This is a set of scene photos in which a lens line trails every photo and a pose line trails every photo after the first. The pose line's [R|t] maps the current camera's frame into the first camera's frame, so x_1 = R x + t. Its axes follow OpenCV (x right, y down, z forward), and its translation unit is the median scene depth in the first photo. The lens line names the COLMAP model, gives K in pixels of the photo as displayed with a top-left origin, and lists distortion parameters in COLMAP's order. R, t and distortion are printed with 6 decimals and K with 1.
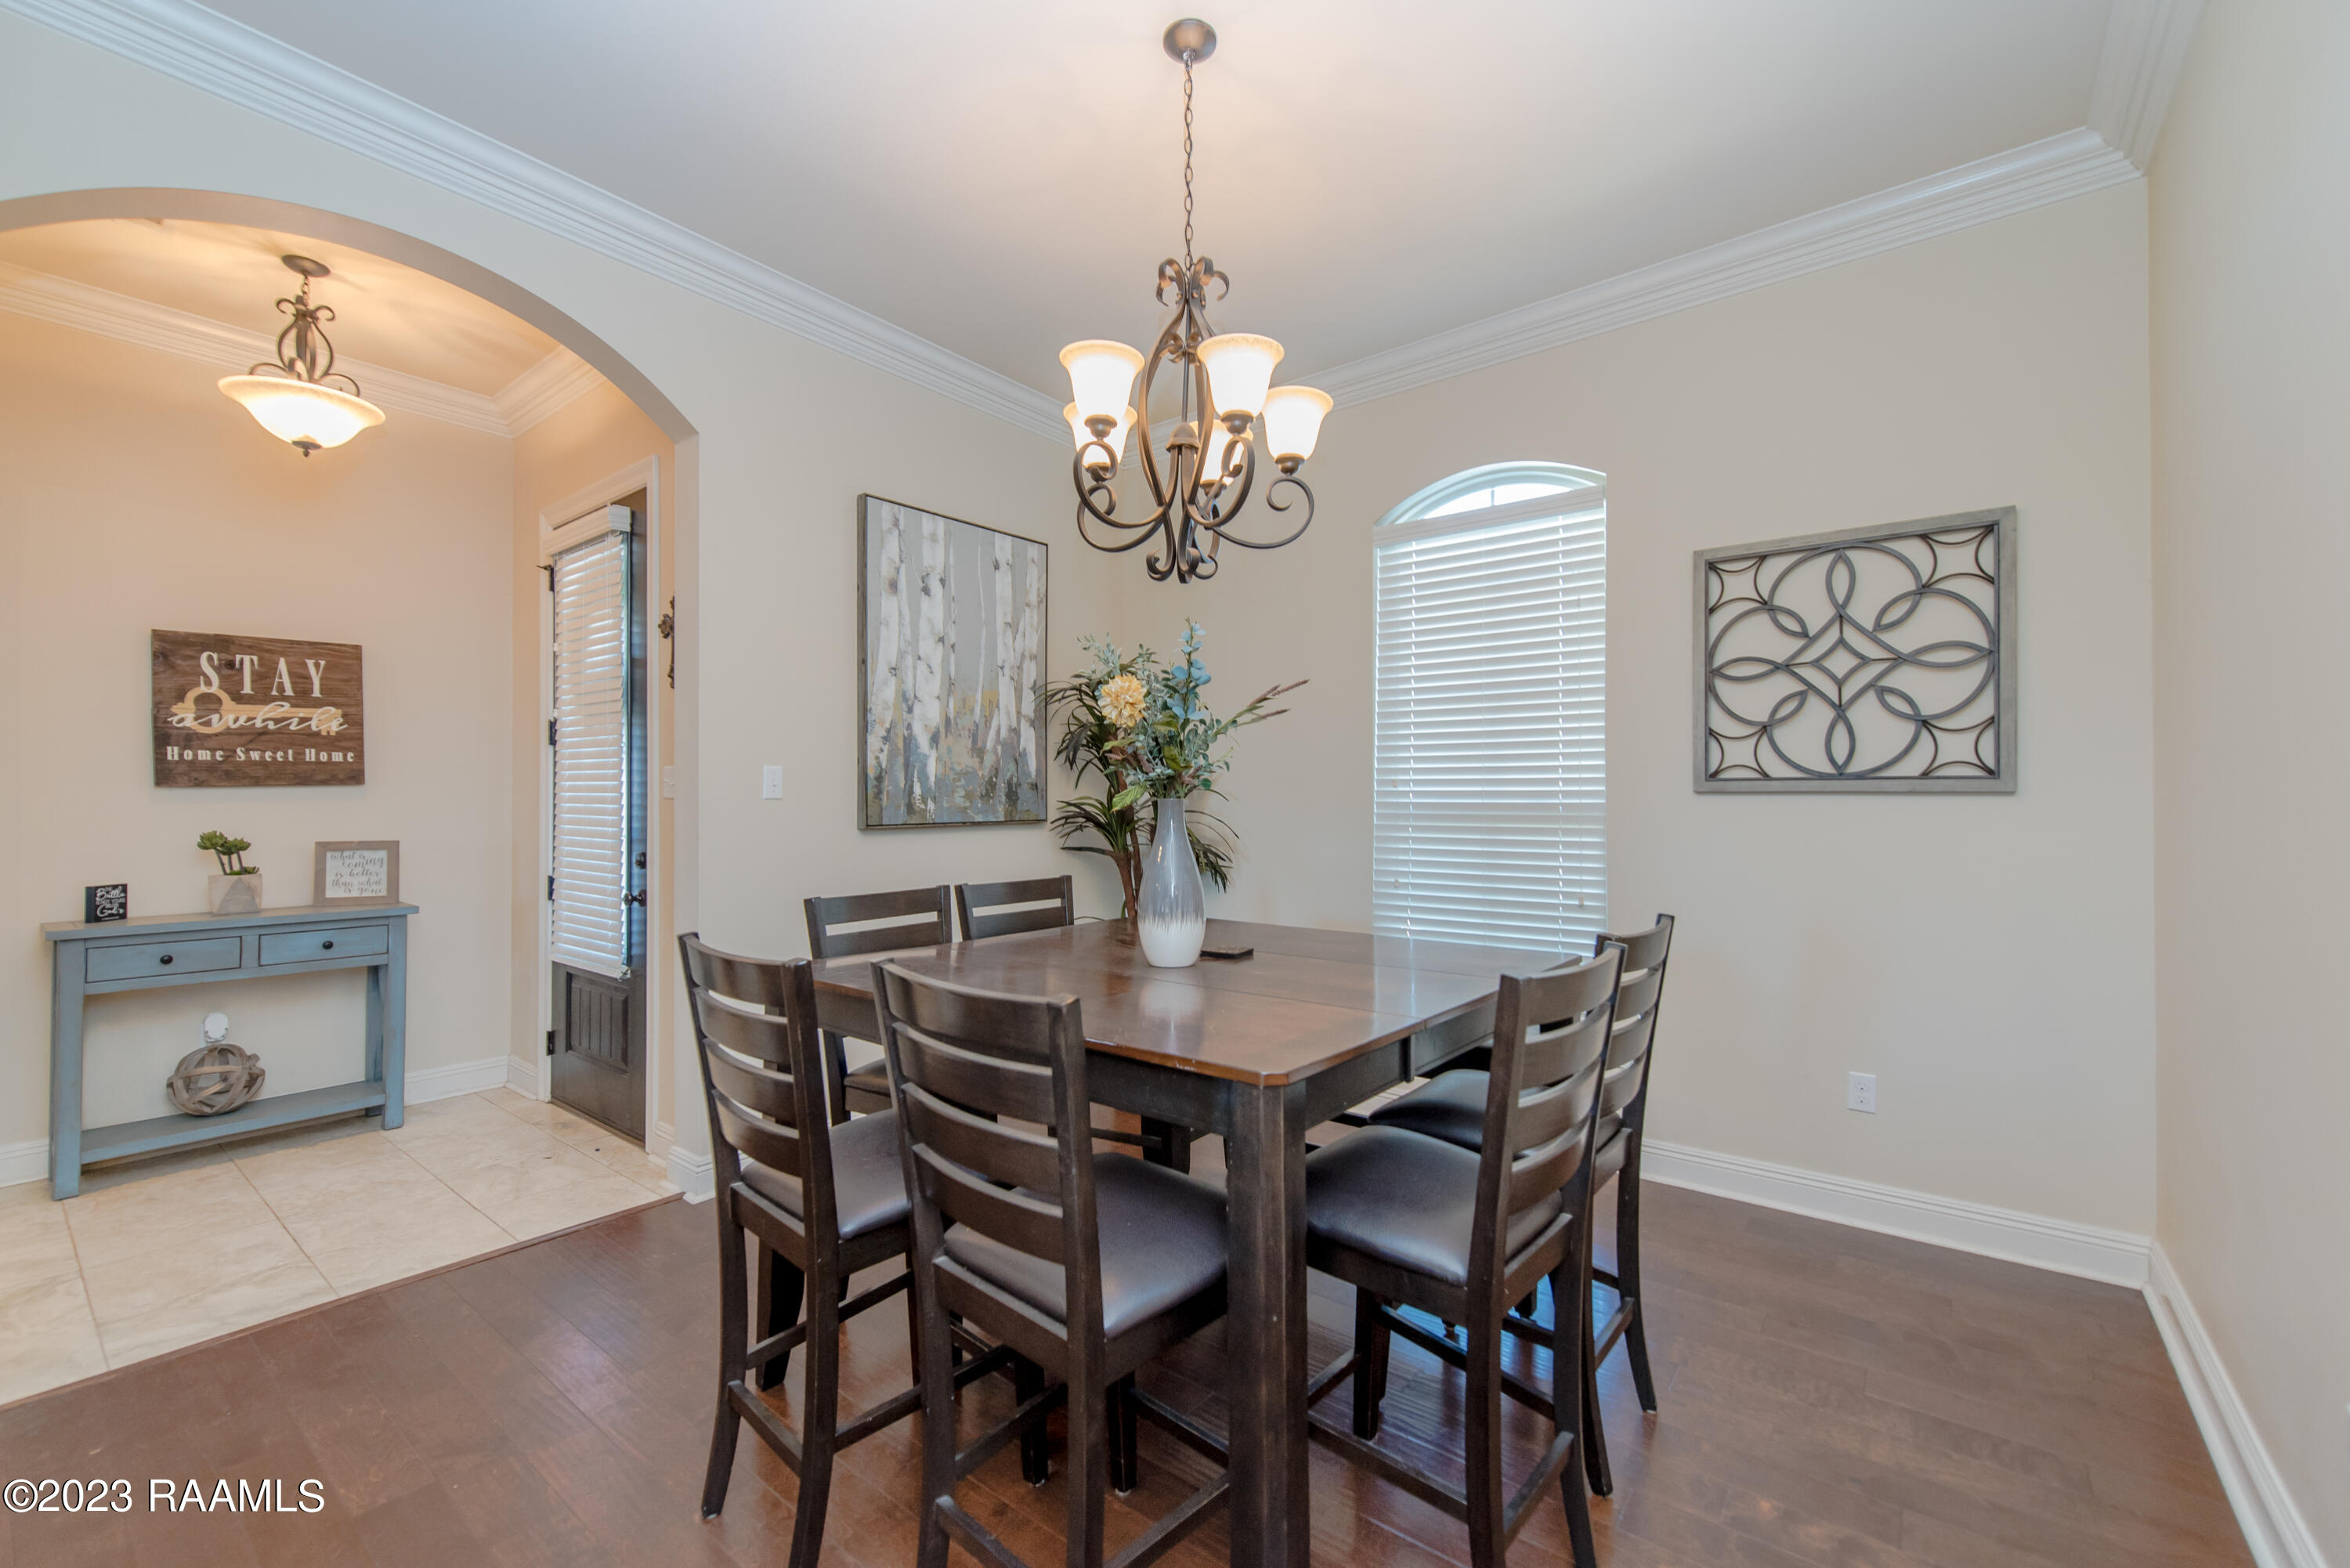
lens RADIAL K [[958.1, 0, 1184.5], [0, 958.1, 788.4], [0, 0, 1]] dist [0.004646, 0.000316]
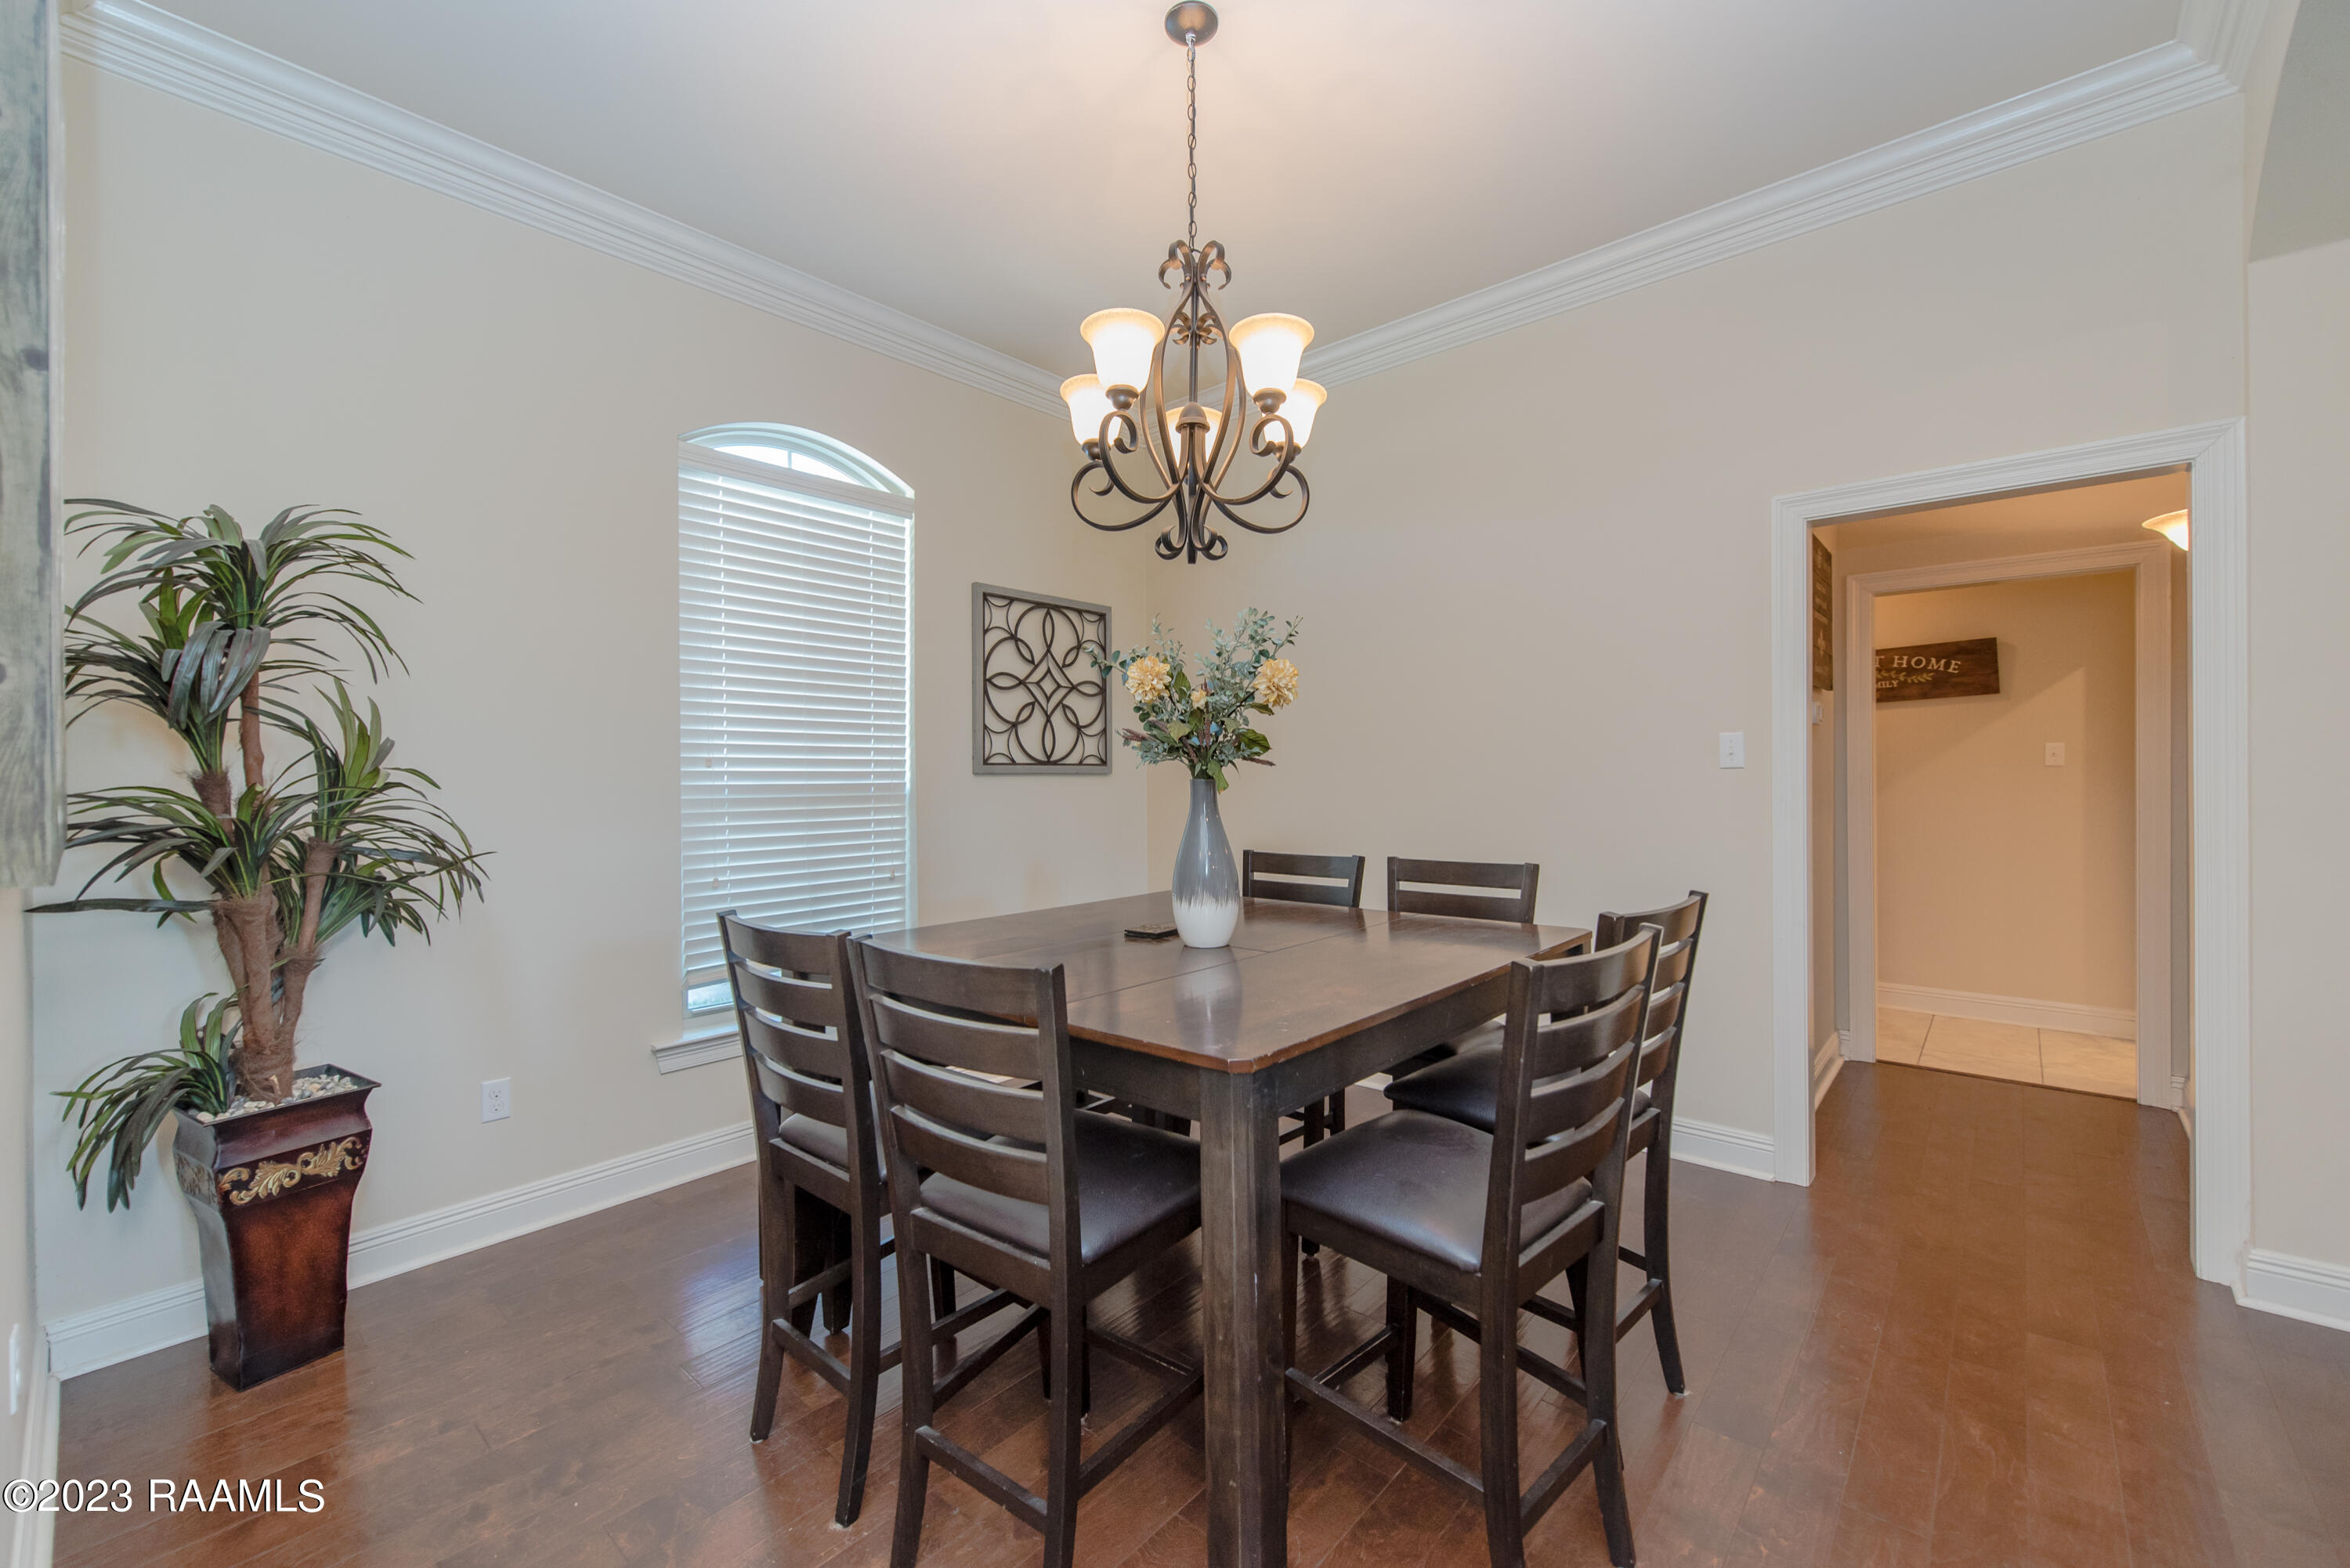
lens RADIAL K [[958.1, 0, 1184.5], [0, 958.1, 778.9], [0, 0, 1]] dist [0.004646, 0.000316]
pose [[0.045407, -0.003696, 0.998962, -0.739299], [-0.004518, 0.999982, 0.003905, 0.004927], [-0.998958, -0.004690, 0.045390, 0.695786]]
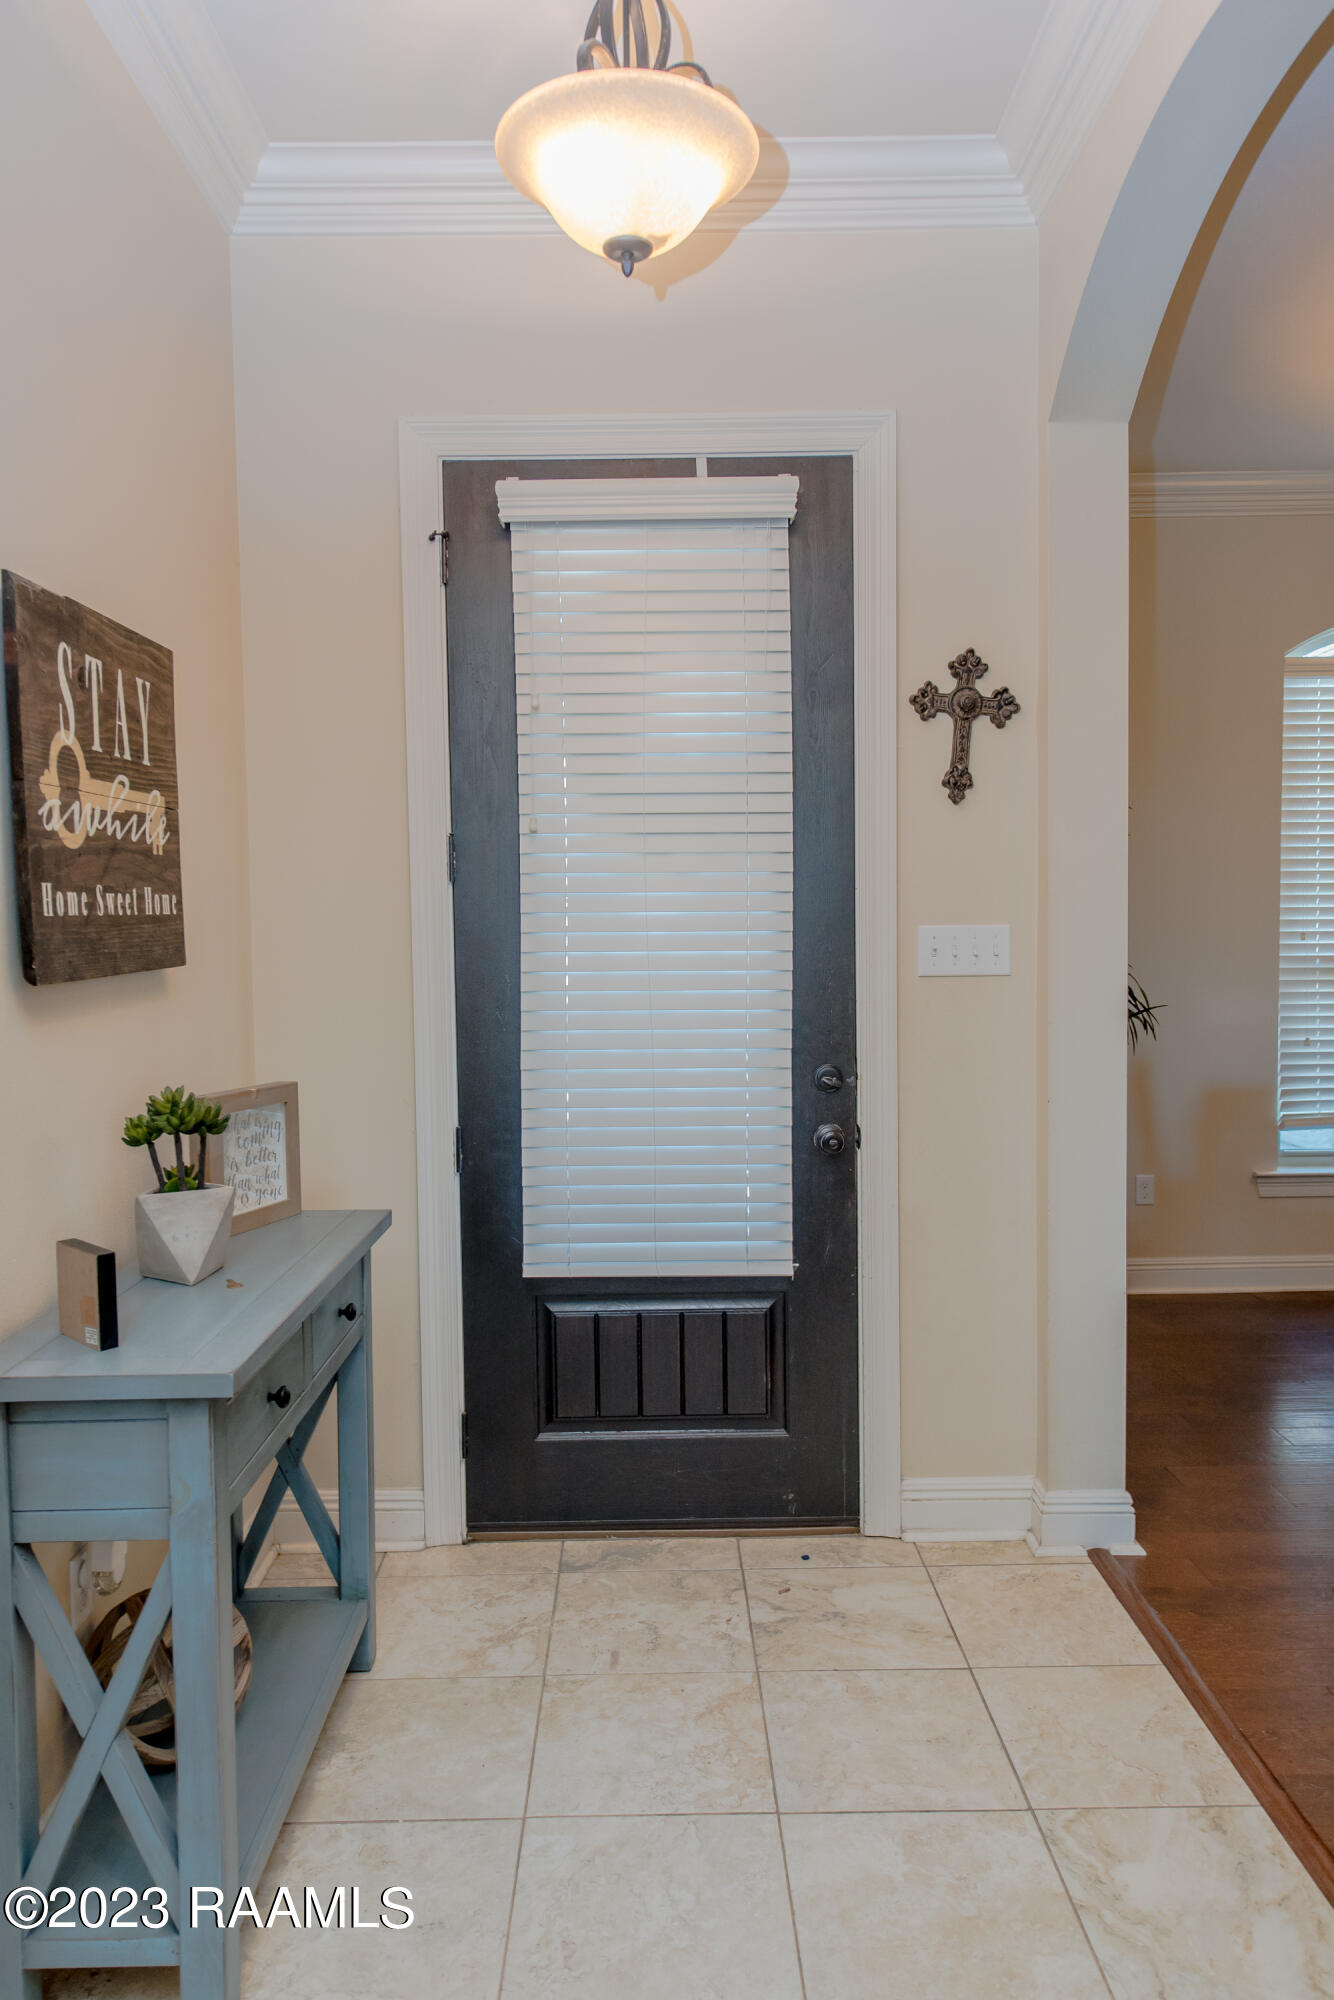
lens RADIAL K [[1300.2, 0, 661.3], [0, 1300.2, 994.9], [0, 0, 1]] dist [0.002638, 0.001152]
pose [[0.783164, -0.040200, 0.620514, -1.348742], [0.003862, 0.998203, 0.059794, -0.033128], [-0.621803, -0.044432, 0.781912, 0.489757]]
